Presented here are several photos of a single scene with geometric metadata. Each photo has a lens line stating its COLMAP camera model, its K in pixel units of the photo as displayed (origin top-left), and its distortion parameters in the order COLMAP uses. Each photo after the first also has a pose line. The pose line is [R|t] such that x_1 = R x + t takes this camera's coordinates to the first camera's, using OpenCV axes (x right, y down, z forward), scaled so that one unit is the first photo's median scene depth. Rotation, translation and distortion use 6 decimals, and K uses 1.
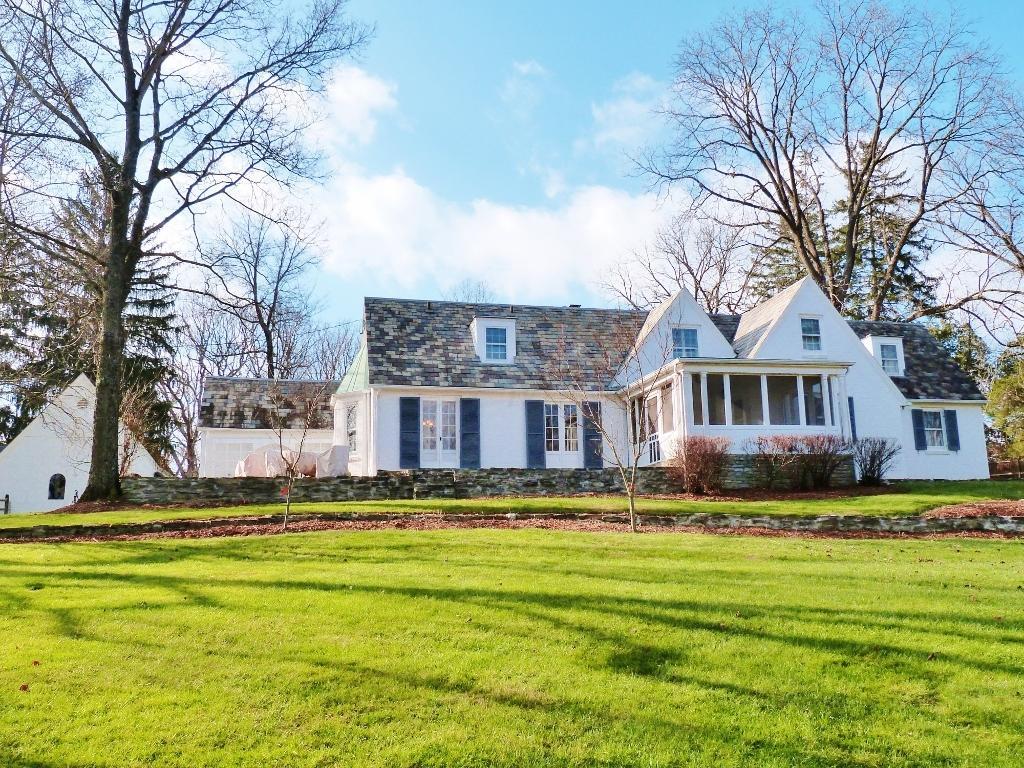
lens RADIAL K [[899.8, 0, 510.4], [0, 899.8, 384.3], [0, 0, 1]] dist [-0.022985, -0.008351]
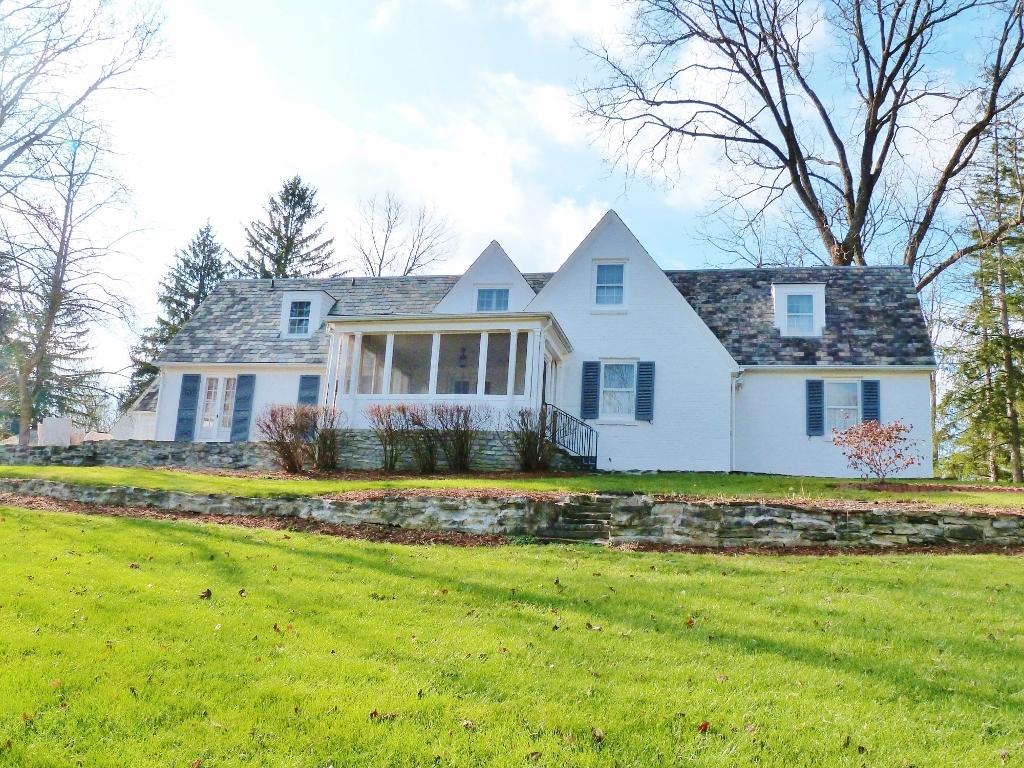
lens RADIAL K [[899.8, 0, 511.2], [0, 899.8, 384.1], [0, 0, 1]] dist [-0.022985, -0.008351]
pose [[0.886421, -0.018358, -0.462517, 0.704453], [0.013548, 0.999814, -0.013719, 0.046660], [0.462682, 0.005894, 0.886505, 0.299552]]
